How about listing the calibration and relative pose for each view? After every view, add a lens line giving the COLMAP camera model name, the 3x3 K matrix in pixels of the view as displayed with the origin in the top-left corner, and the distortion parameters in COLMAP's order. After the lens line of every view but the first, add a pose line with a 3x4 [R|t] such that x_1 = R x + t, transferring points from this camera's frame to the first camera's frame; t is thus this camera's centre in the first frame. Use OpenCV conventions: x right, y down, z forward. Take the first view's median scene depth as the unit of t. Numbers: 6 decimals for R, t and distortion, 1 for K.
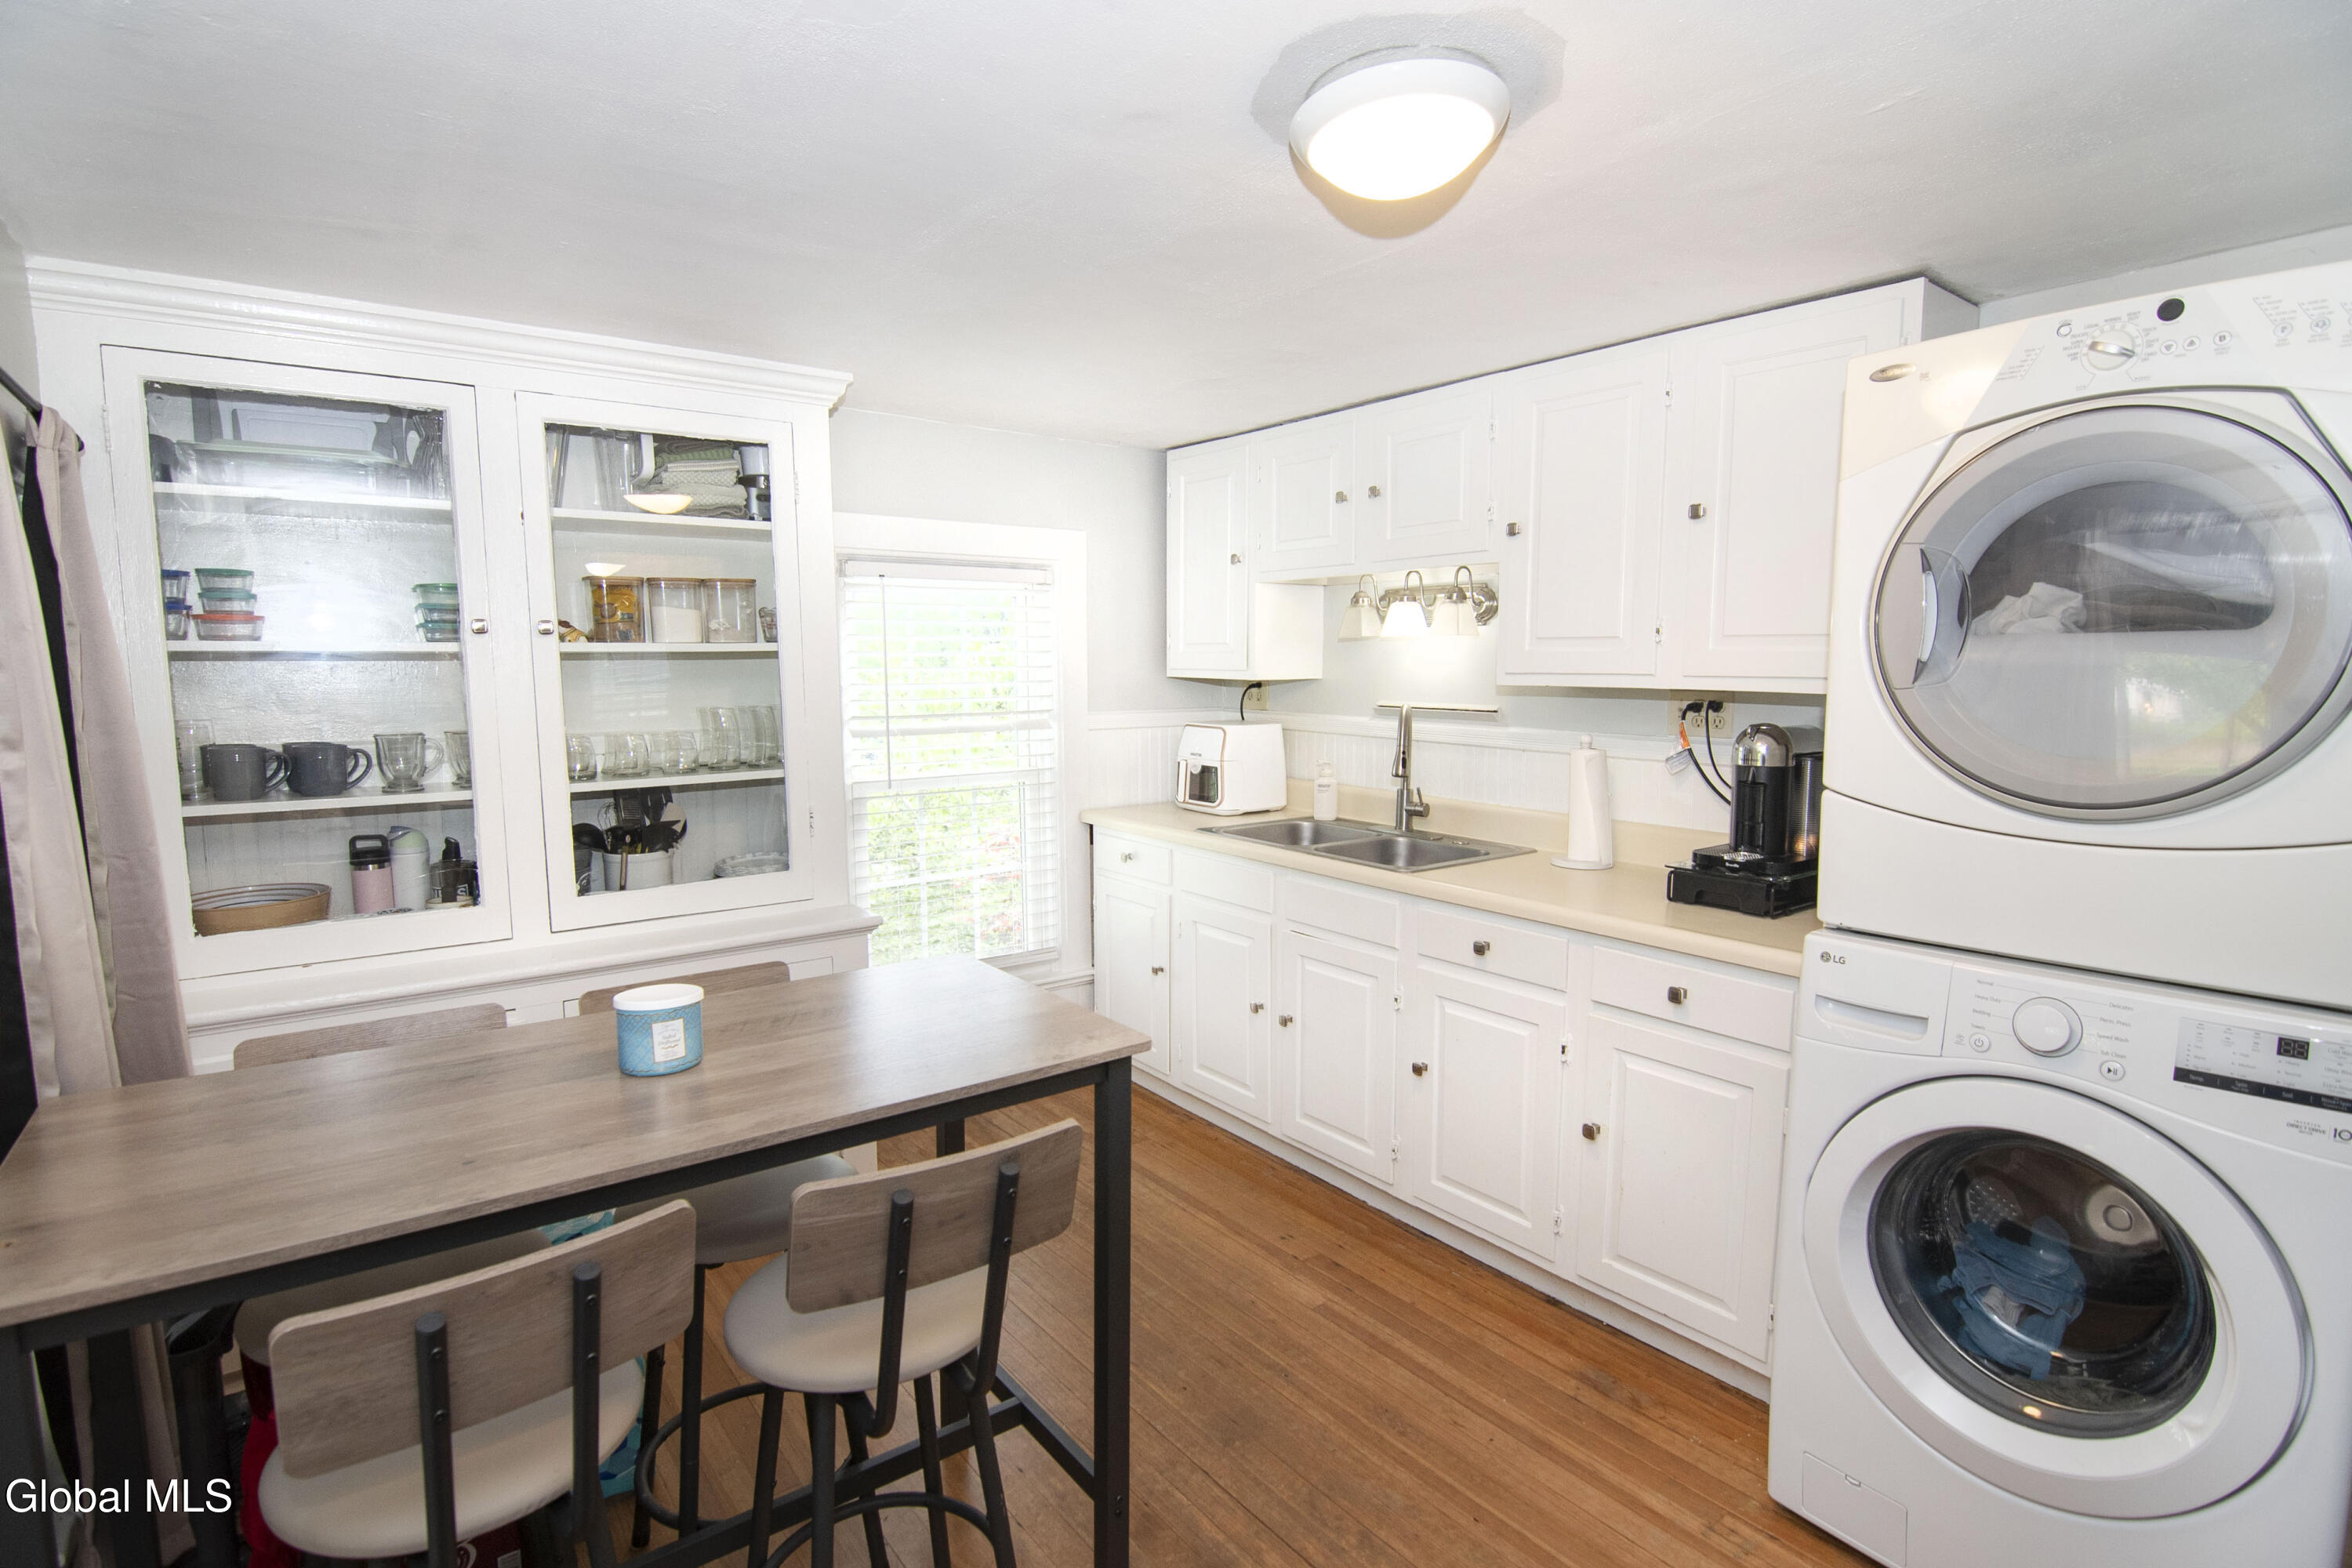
lens RADIAL K [[1137.4, 0, 1177.1], [0, 1137.4, 784.3], [0, 0, 1]] dist [-0.013298, -0.000543]
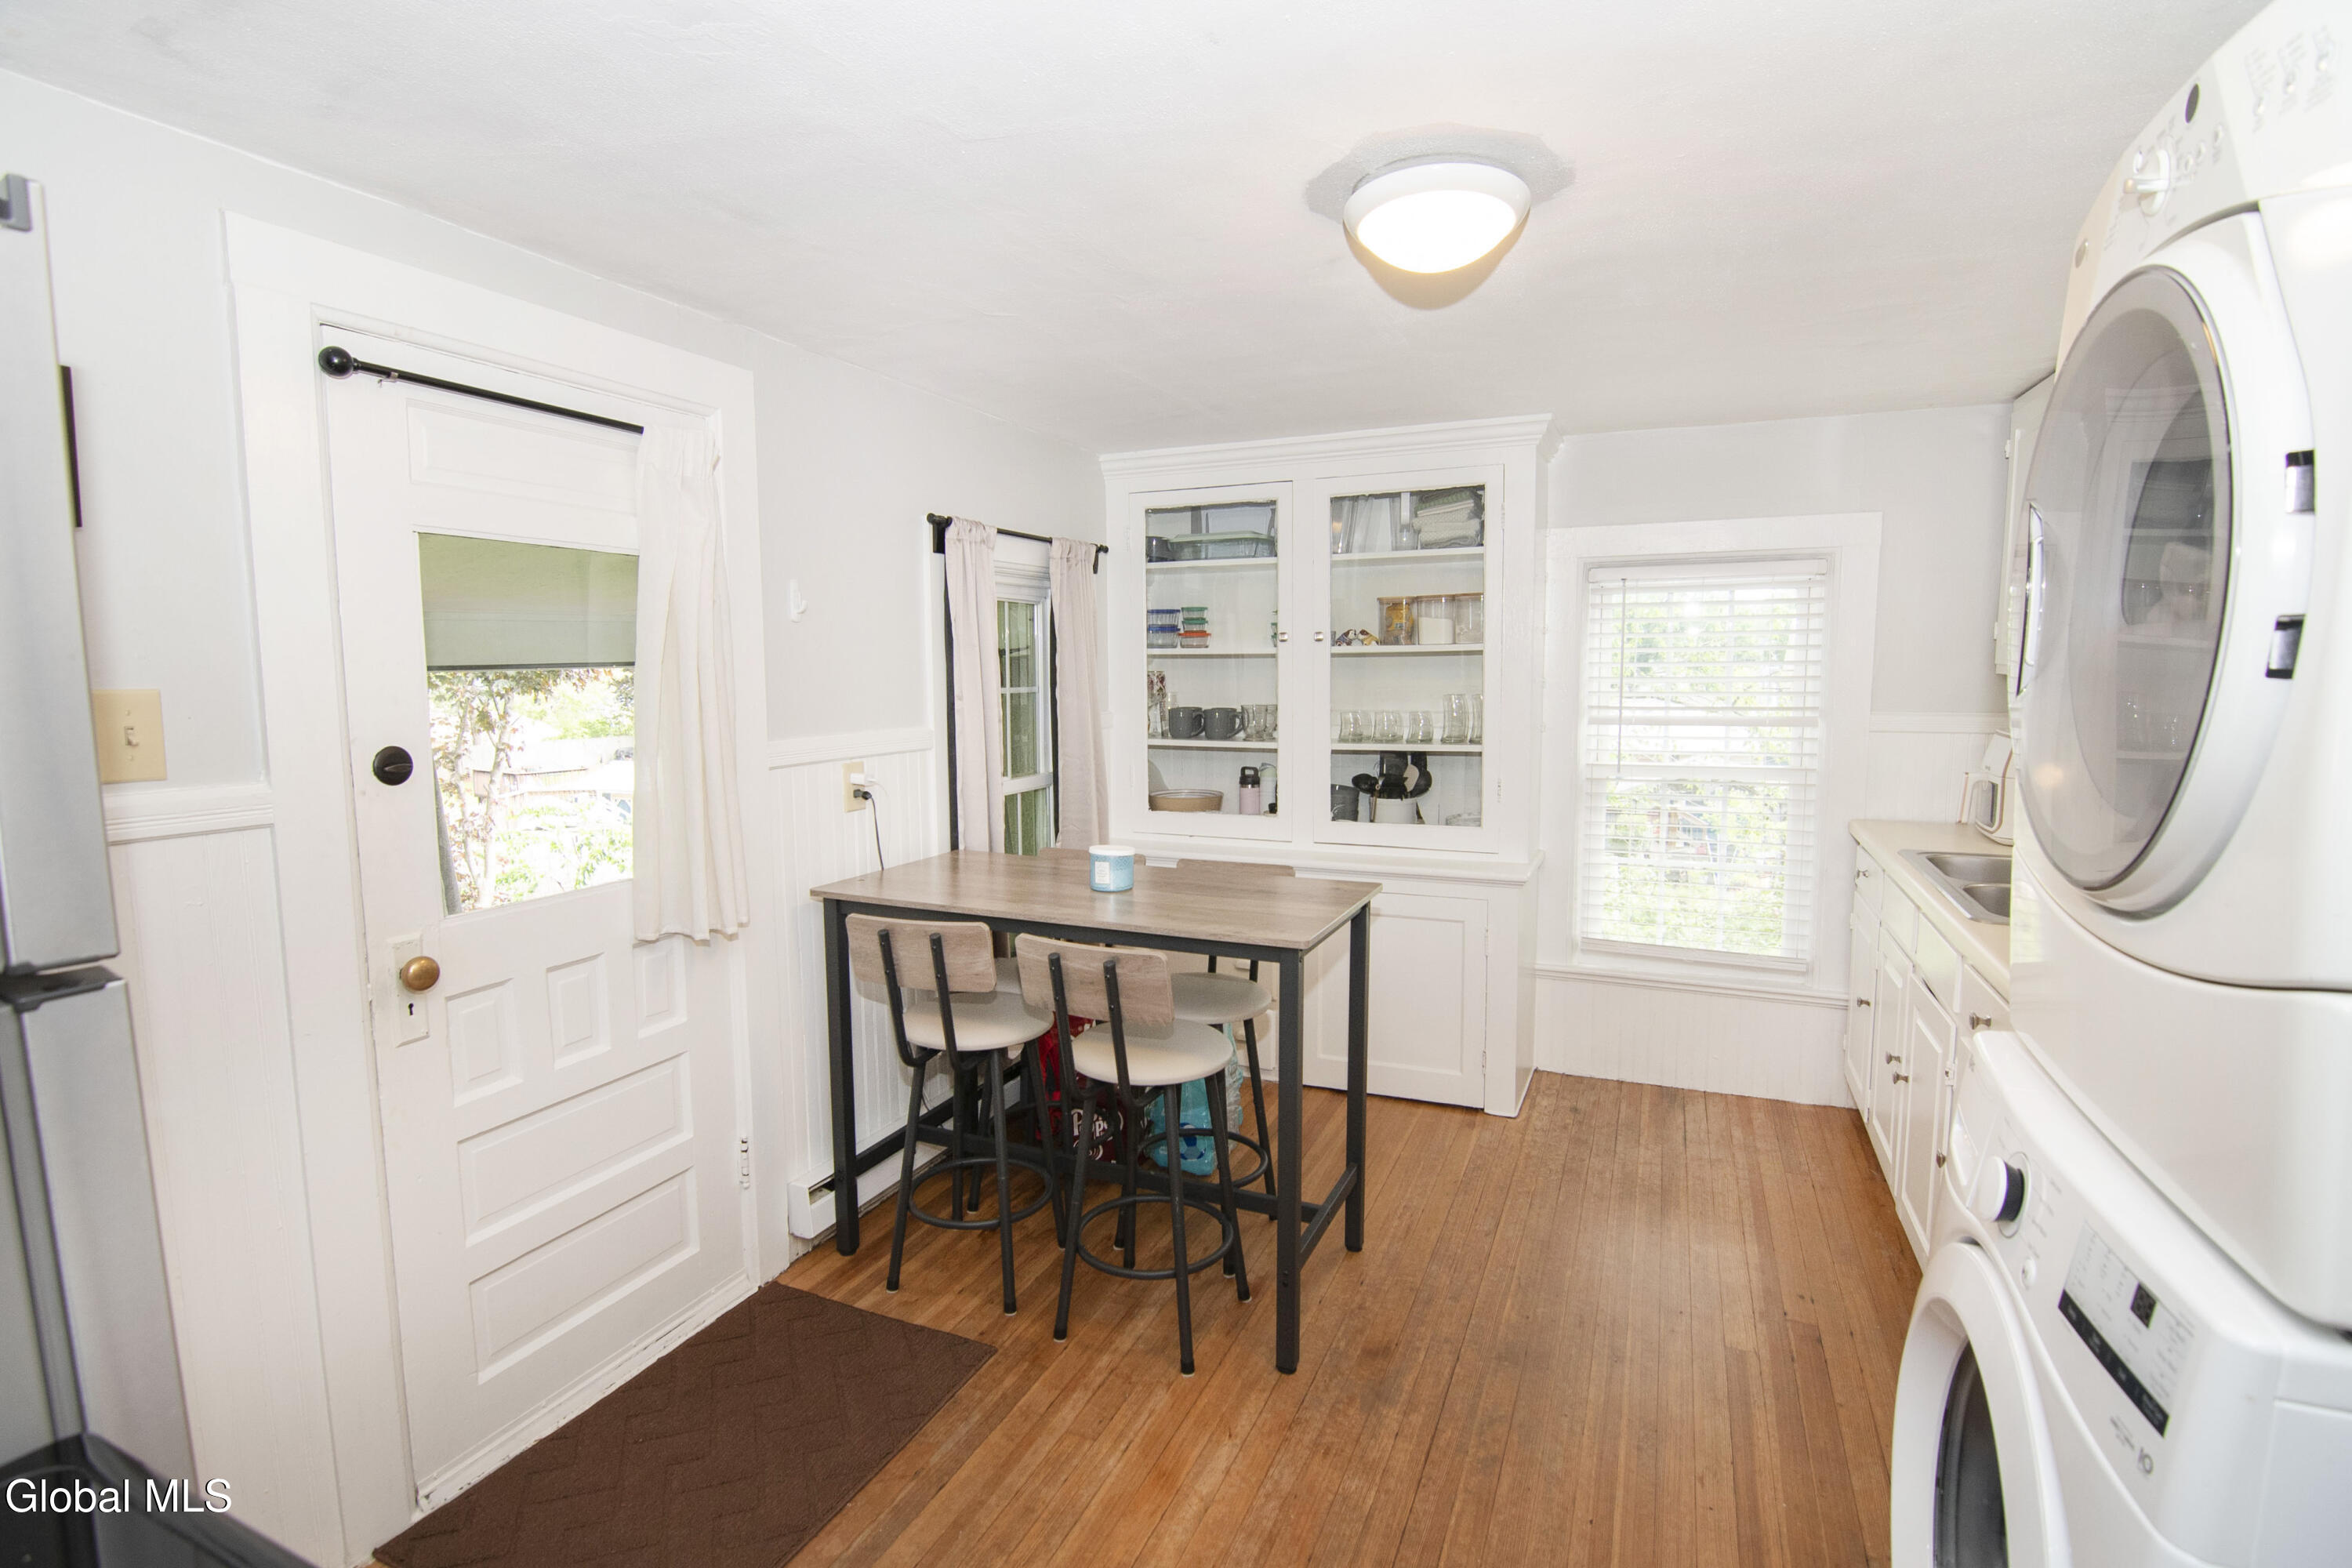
lens RADIAL K [[1137.4, 0, 1177.7], [0, 1137.4, 784.8], [0, 0, 1]] dist [-0.013298, -0.000543]
pose [[0.477185, 0.094557, -0.873701, 0.613290], [-0.085143, 0.994492, 0.061128, -0.018245], [0.874668, 0.045220, 0.482608, 0.115247]]
